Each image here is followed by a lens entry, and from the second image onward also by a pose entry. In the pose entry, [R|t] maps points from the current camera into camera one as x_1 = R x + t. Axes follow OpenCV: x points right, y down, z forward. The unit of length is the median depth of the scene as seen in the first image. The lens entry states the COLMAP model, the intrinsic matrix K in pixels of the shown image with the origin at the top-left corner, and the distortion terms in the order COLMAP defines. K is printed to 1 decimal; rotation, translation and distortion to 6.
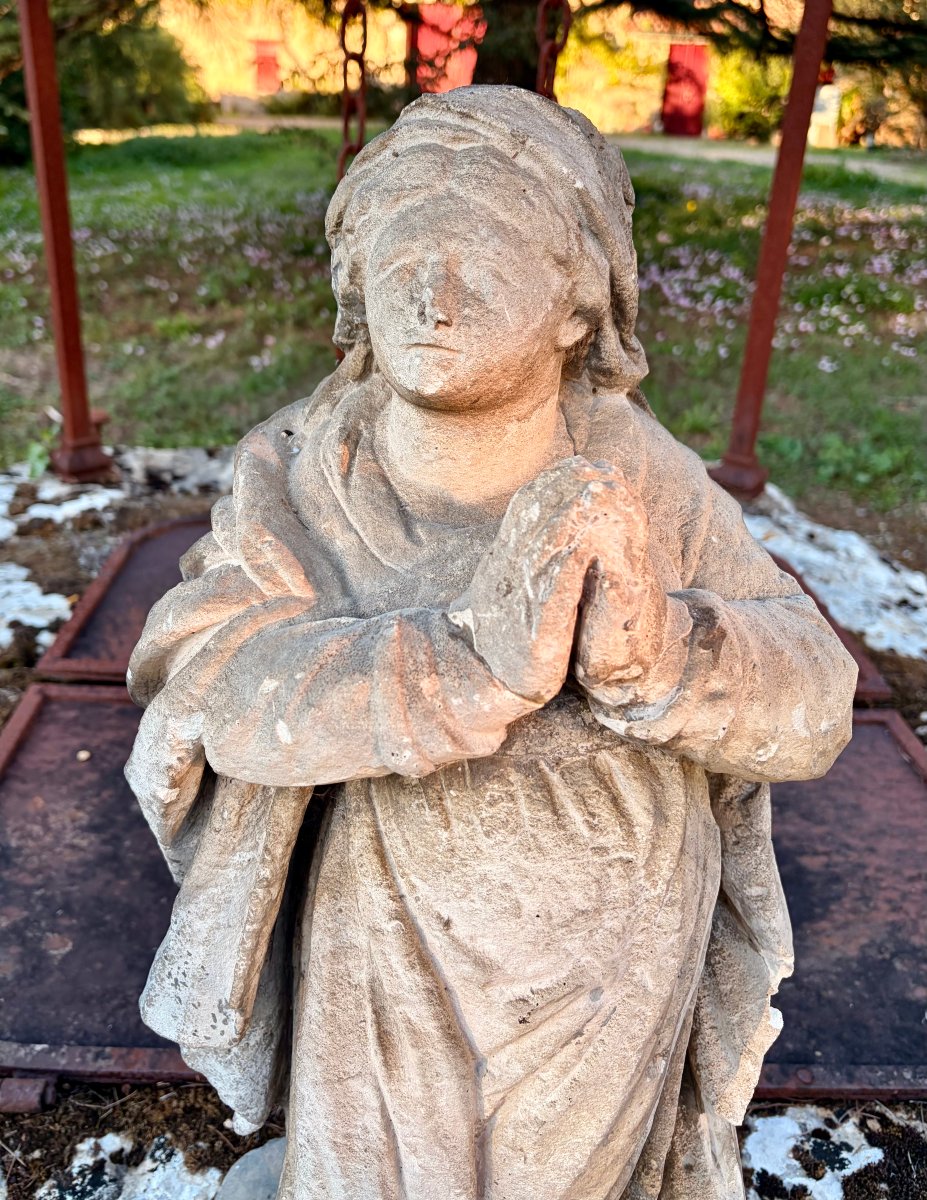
lens RADIAL K [[1050.6, 0, 431.4], [0, 1050.6, 528.7], [0, 0, 1]] dist [0.068805, -0.105627]
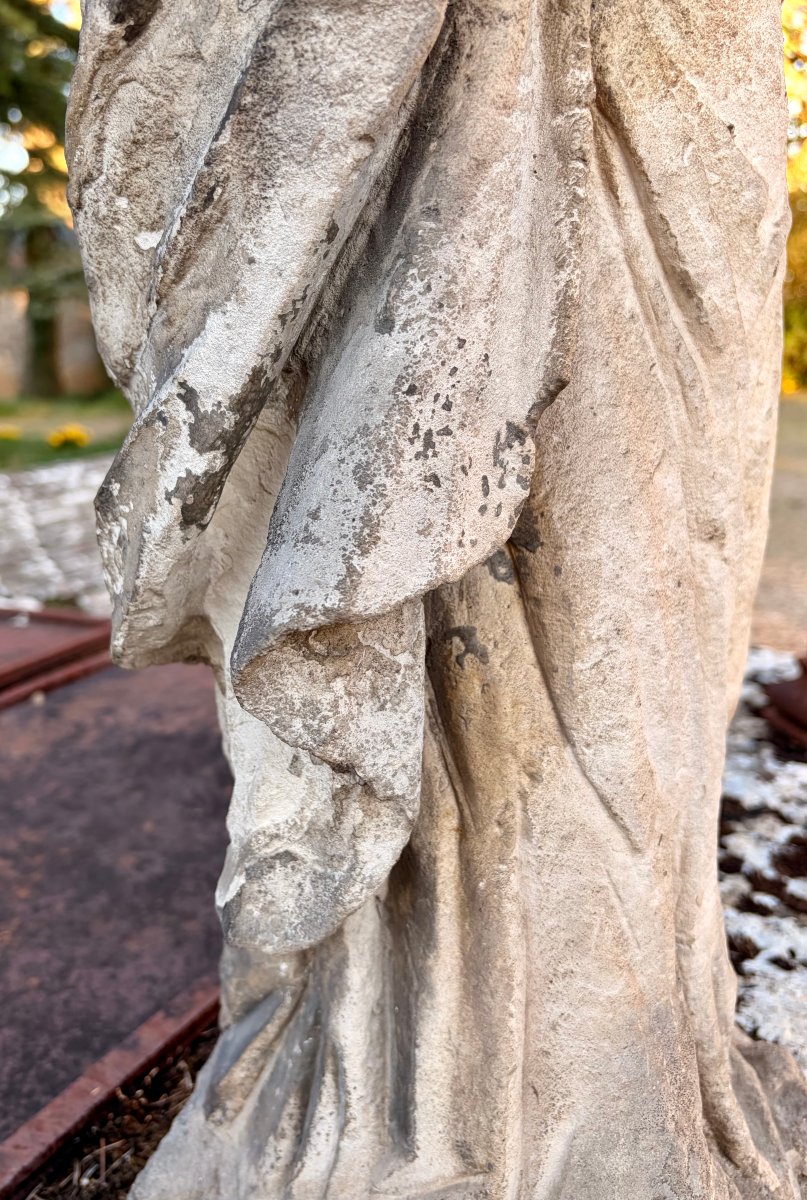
lens RADIAL K [[1030.4, 0, 362.2], [0, 1030.4, 615.6], [0, 0, 1]] dist [-0.018859, 0.034527]
pose [[0.510079, -0.289899, 0.809801, -0.857407], [0.397087, 0.914522, 0.077270, 0.555028], [-0.762982, 0.282147, 0.581594, 0.914246]]
